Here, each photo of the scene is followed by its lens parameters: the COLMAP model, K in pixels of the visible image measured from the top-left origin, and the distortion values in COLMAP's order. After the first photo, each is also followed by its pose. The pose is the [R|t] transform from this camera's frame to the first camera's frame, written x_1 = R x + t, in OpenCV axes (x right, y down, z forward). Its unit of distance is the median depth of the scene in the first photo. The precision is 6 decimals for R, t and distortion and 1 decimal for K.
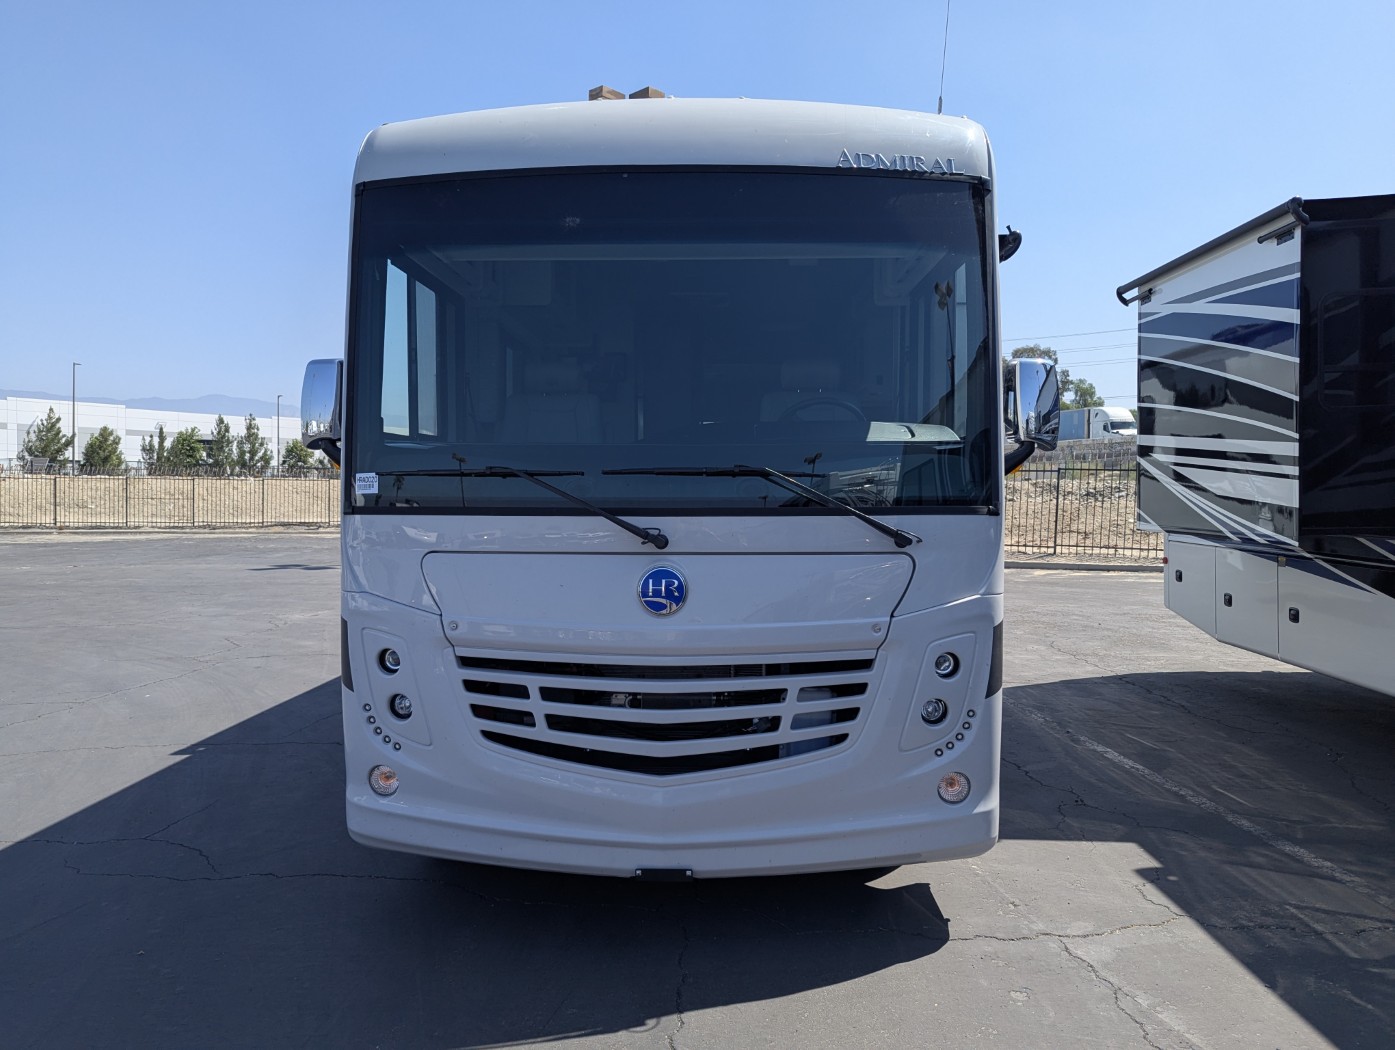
lens RADIAL K [[991.5, 0, 691.0], [0, 991.5, 525.0], [0, 0, 1]] dist [0.037072, -0.024585]
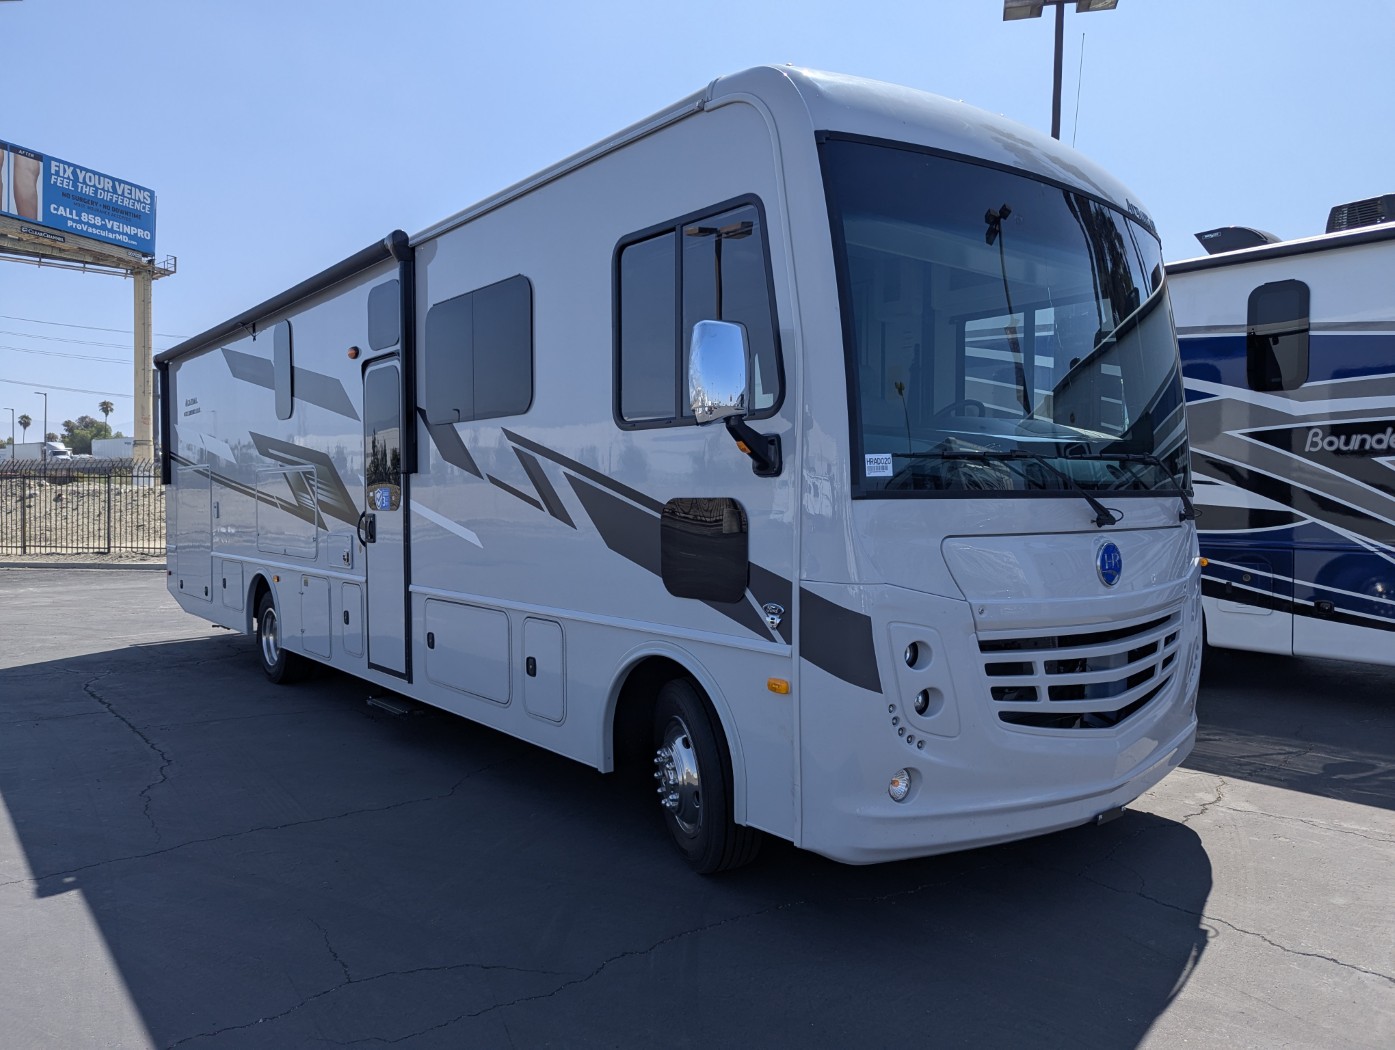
lens RADIAL K [[991.5, 0, 699.3], [0, 991.5, 524.2], [0, 0, 1]] dist [0.037072, -0.024585]
pose [[0.753651, -0.020896, 0.656943, -1.073878], [0.024544, 0.999692, 0.003640, 0.005190], [-0.656817, 0.013381, 0.753932, 0.427133]]
